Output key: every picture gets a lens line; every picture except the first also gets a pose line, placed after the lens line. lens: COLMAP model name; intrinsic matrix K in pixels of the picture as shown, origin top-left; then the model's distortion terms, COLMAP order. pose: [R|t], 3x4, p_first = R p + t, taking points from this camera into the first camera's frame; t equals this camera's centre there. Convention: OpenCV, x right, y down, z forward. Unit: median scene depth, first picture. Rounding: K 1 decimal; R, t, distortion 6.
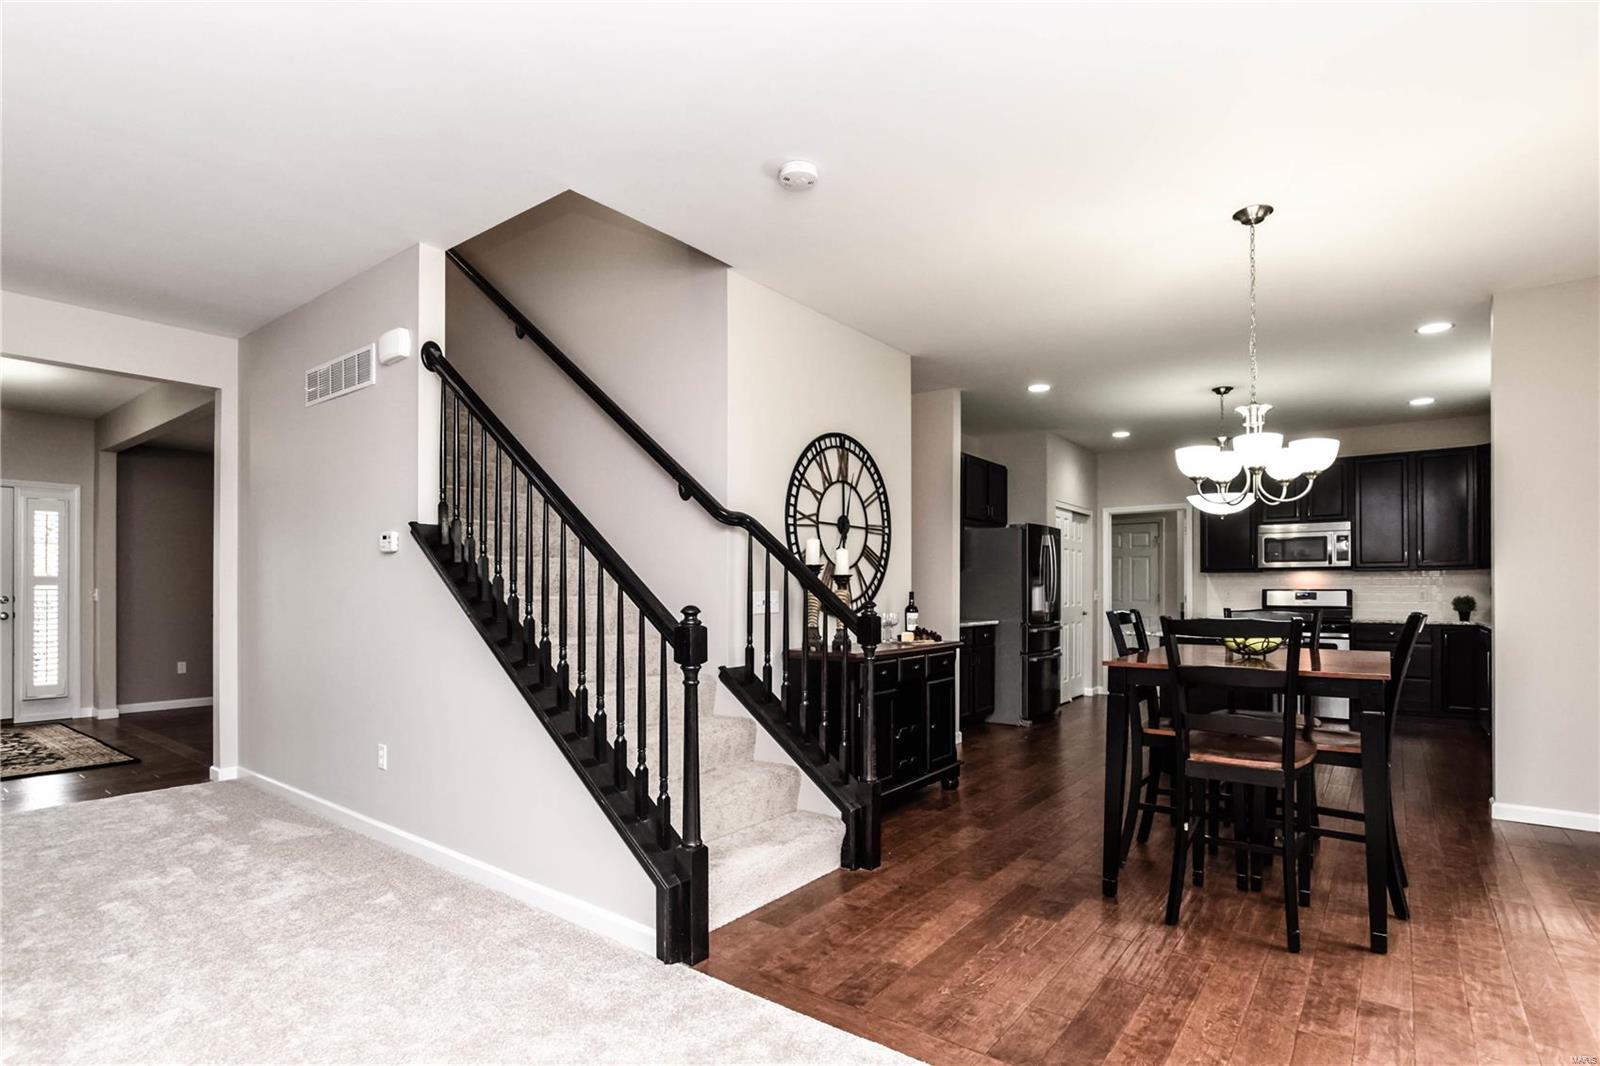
lens RADIAL K [[780.9, 0, 799.3], [0, 780.9, 587.8], [0, 0, 1]] dist [-0.029284, -0.000246]
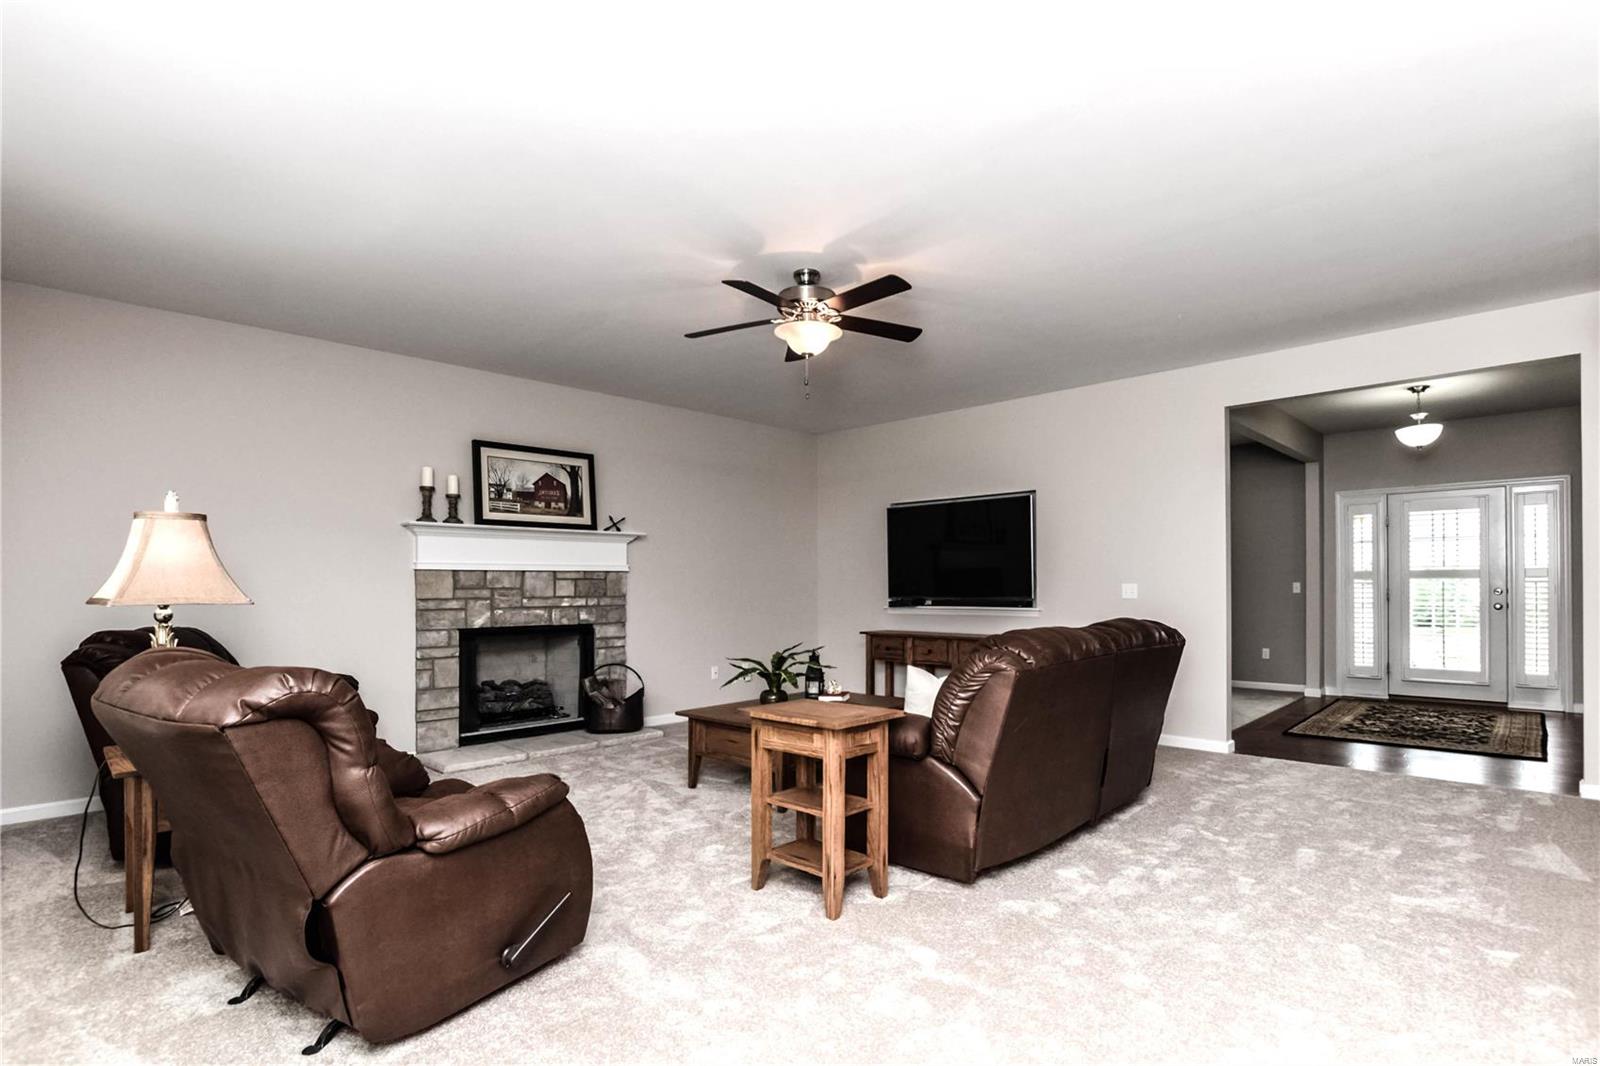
lens RADIAL K [[780.9, 0, 799.3], [0, 780.9, 587.8], [0, 0, 1]] dist [-0.029284, -0.000246]
pose [[-0.132088, 0.002534, -0.991235, 0.303136], [0.009175, 0.999957, 0.001334, 0.000666], [0.991196, -0.008918, -0.132105, 0.298389]]
